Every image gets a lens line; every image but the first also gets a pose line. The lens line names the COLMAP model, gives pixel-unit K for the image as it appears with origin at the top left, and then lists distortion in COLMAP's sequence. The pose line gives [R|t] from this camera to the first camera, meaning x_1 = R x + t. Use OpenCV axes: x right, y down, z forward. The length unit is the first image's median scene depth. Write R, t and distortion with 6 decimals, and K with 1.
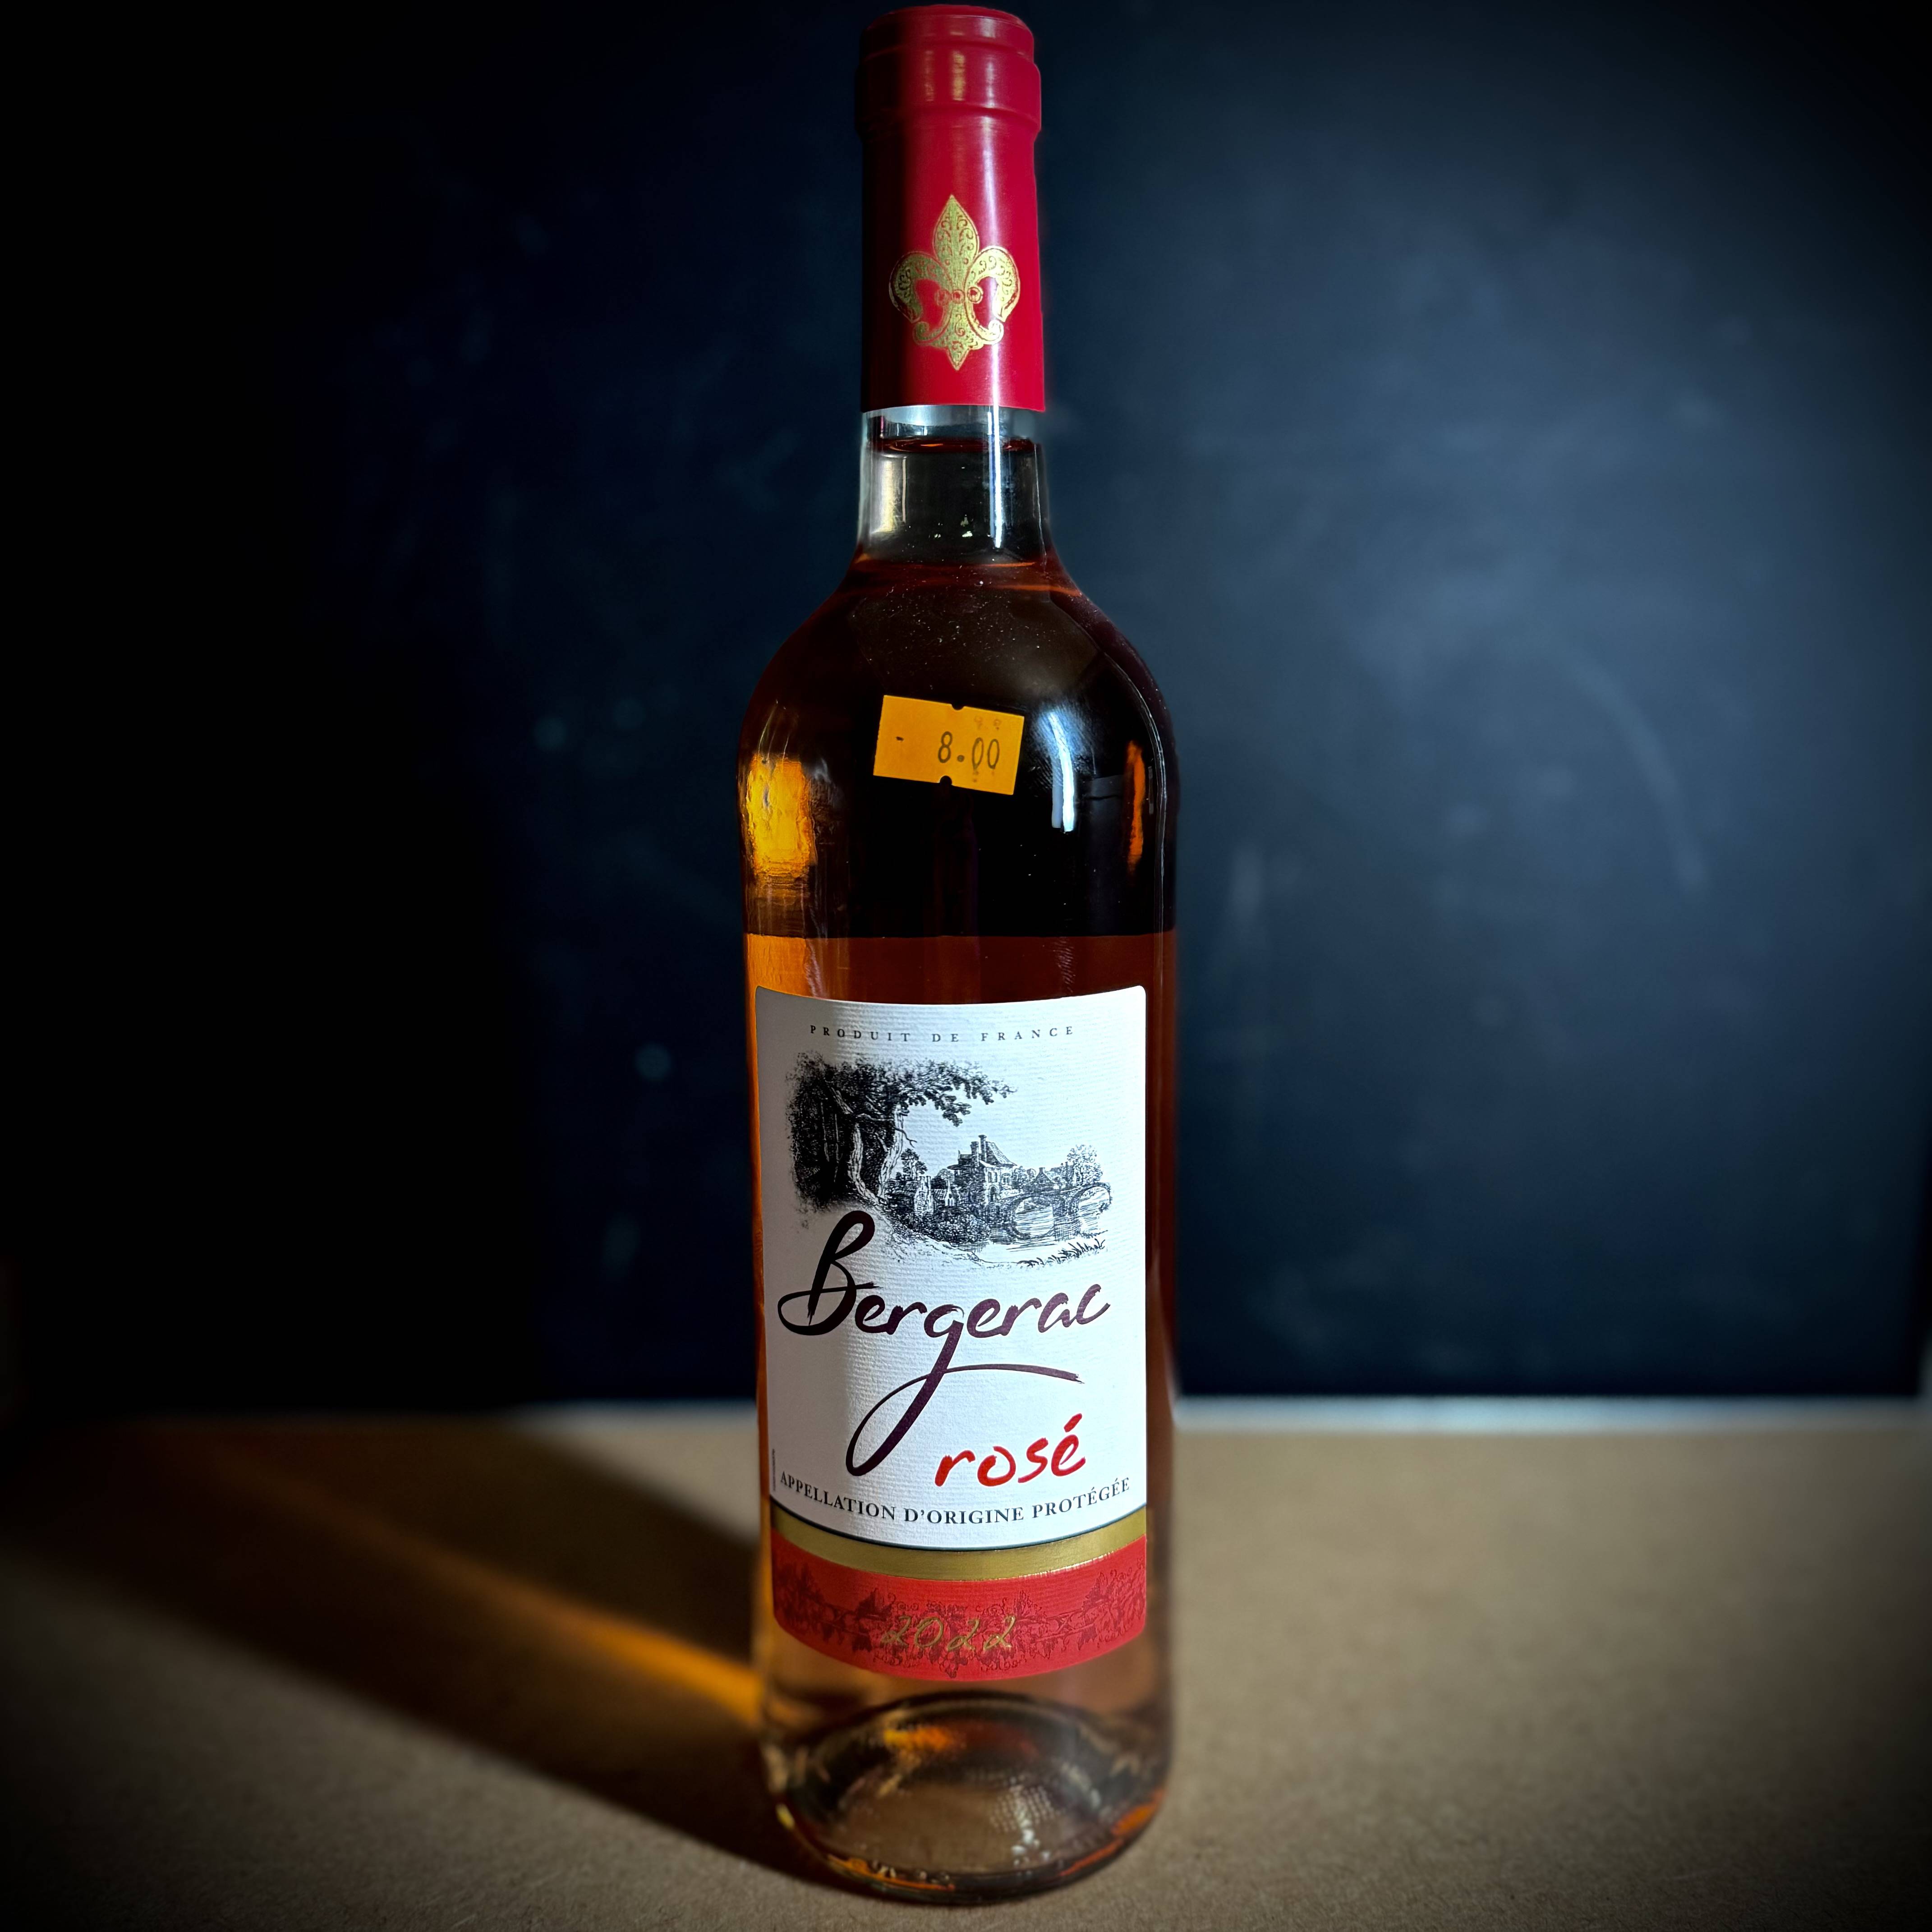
lens RADIAL K [[2081.0, 0, 966.8], [0, 2081.0, 978.8], [0, 0, 1]] dist [-0.066539, 0.000000]
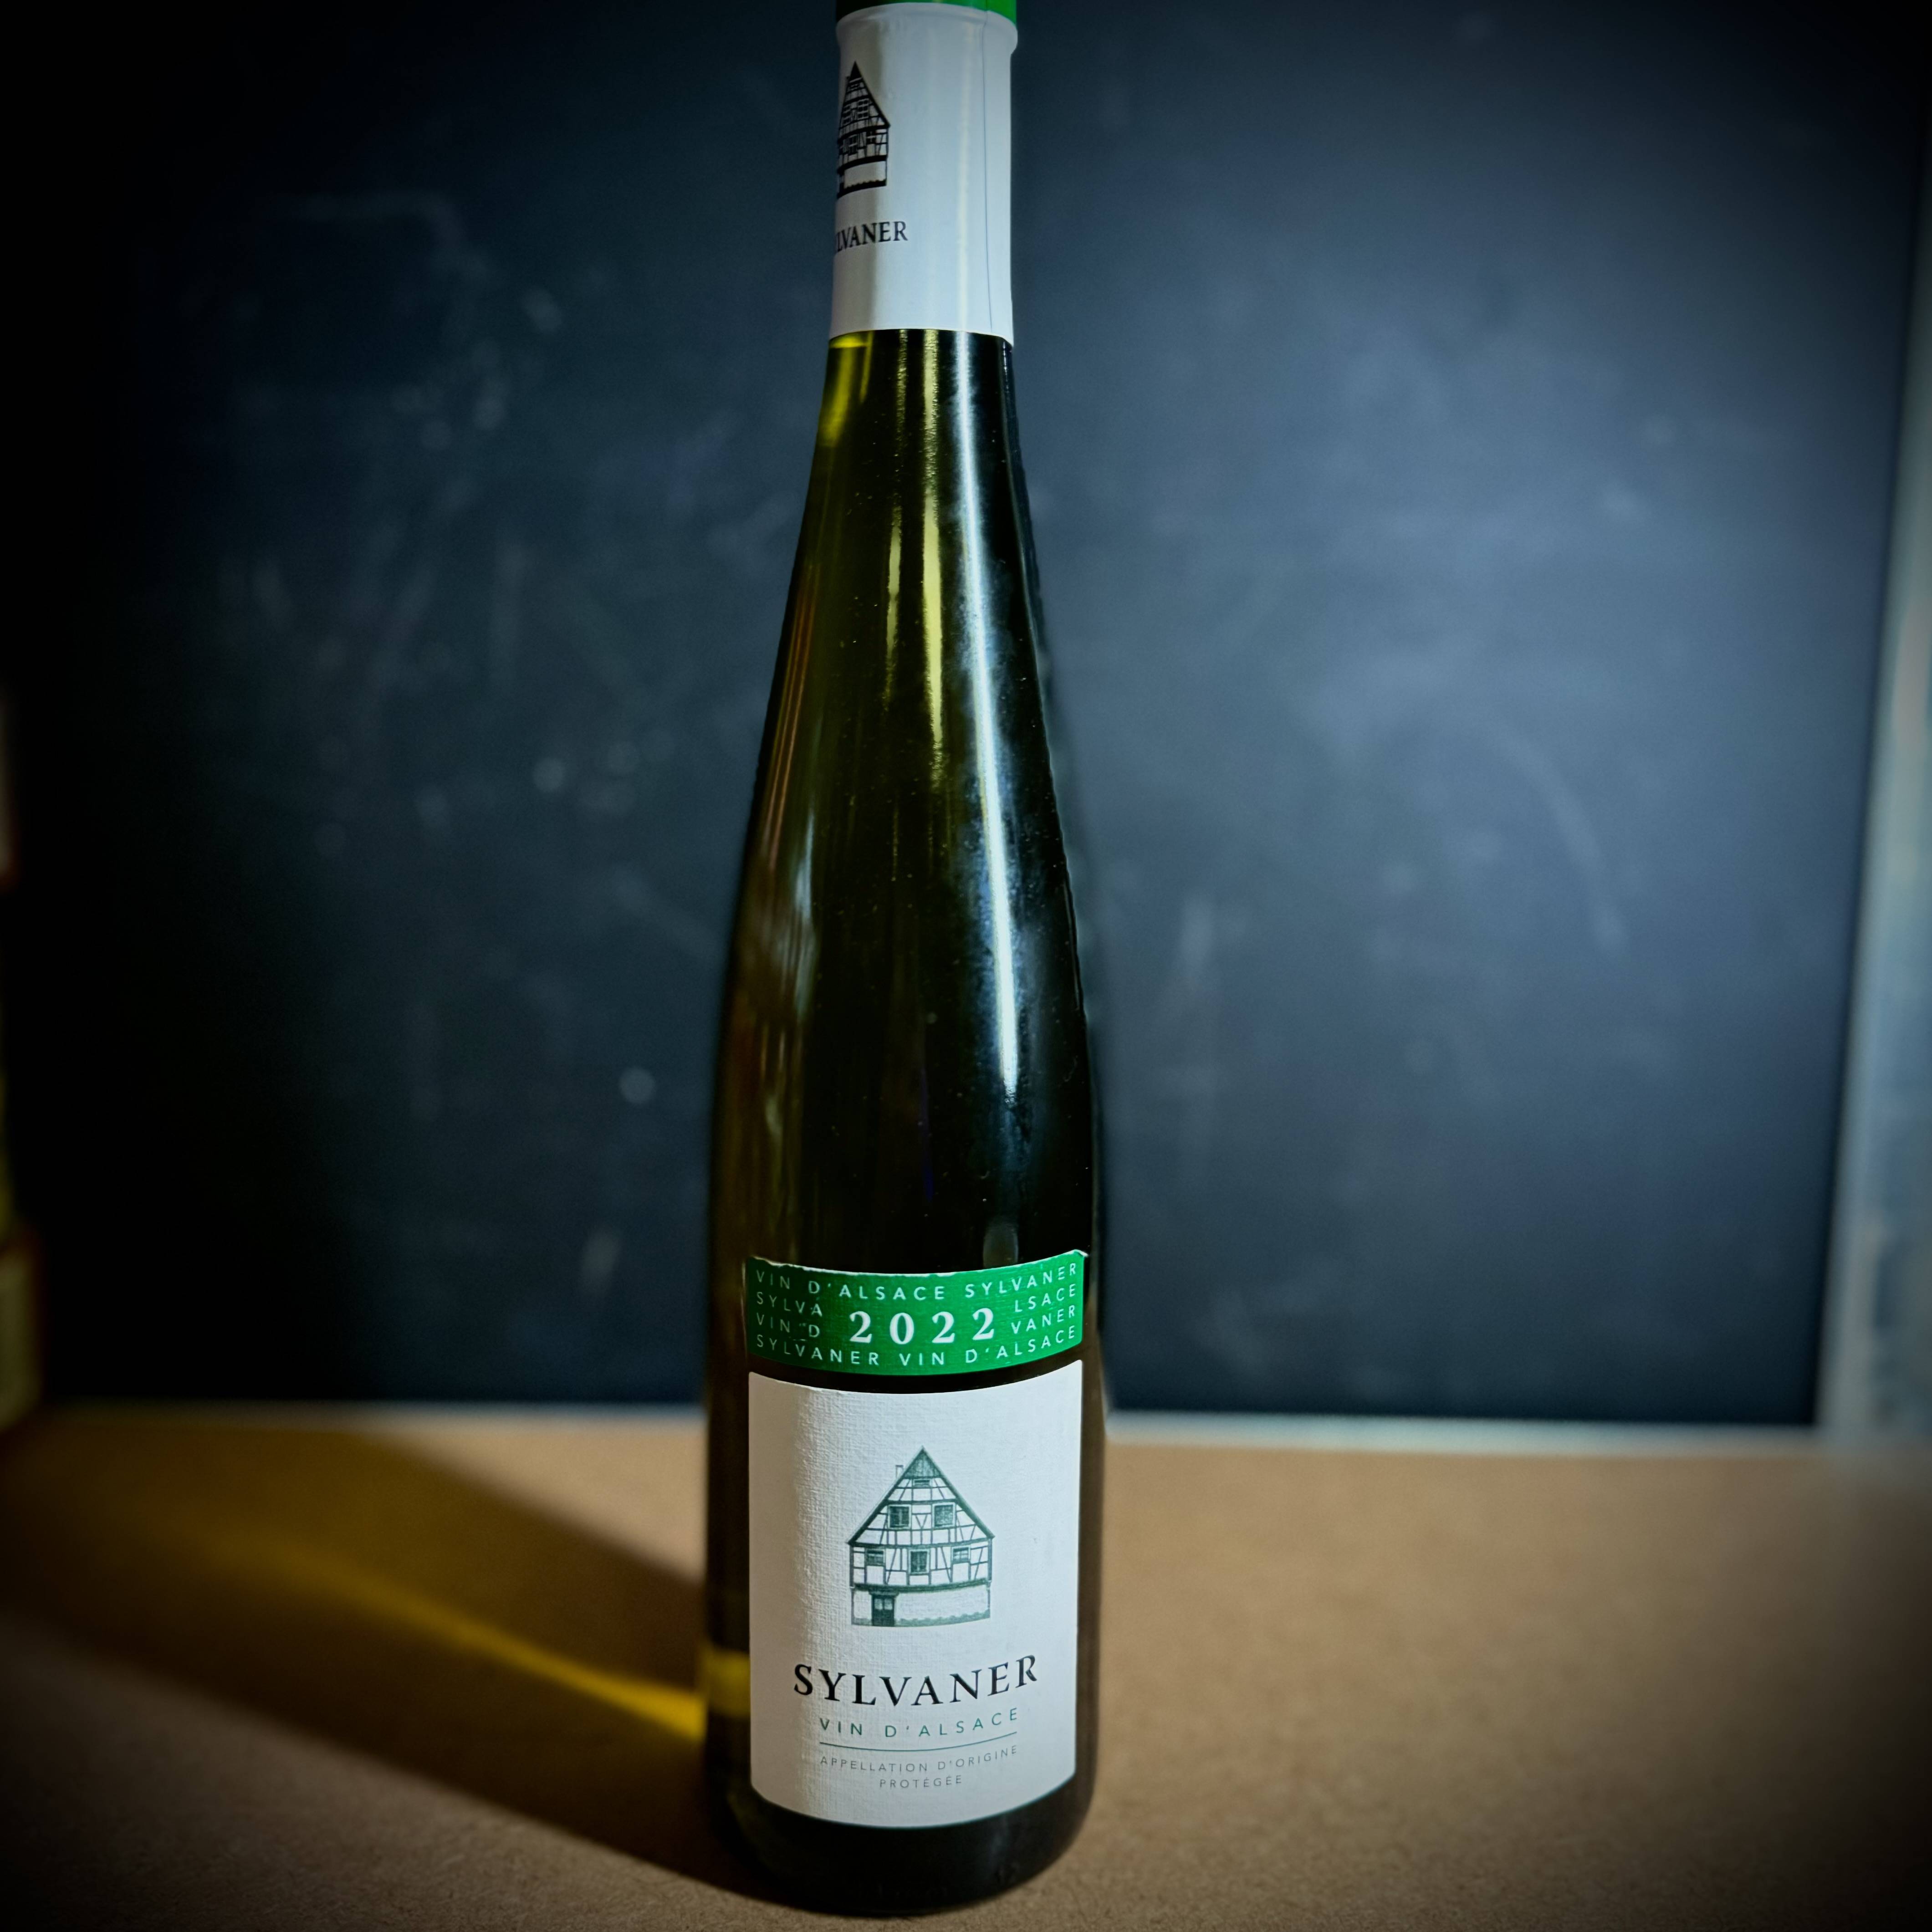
lens RADIAL K [[2081.0, 0, 979.6], [0, 2081.0, 998.6], [0, 0, 1]] dist [-0.066539, 0.000000]
pose [[0.999511, 0.023850, 0.020226, 0.003143], [-0.023600, 0.999644, -0.012475, 0.006382], [-0.020516, 0.011991, 0.999718, -0.101450]]
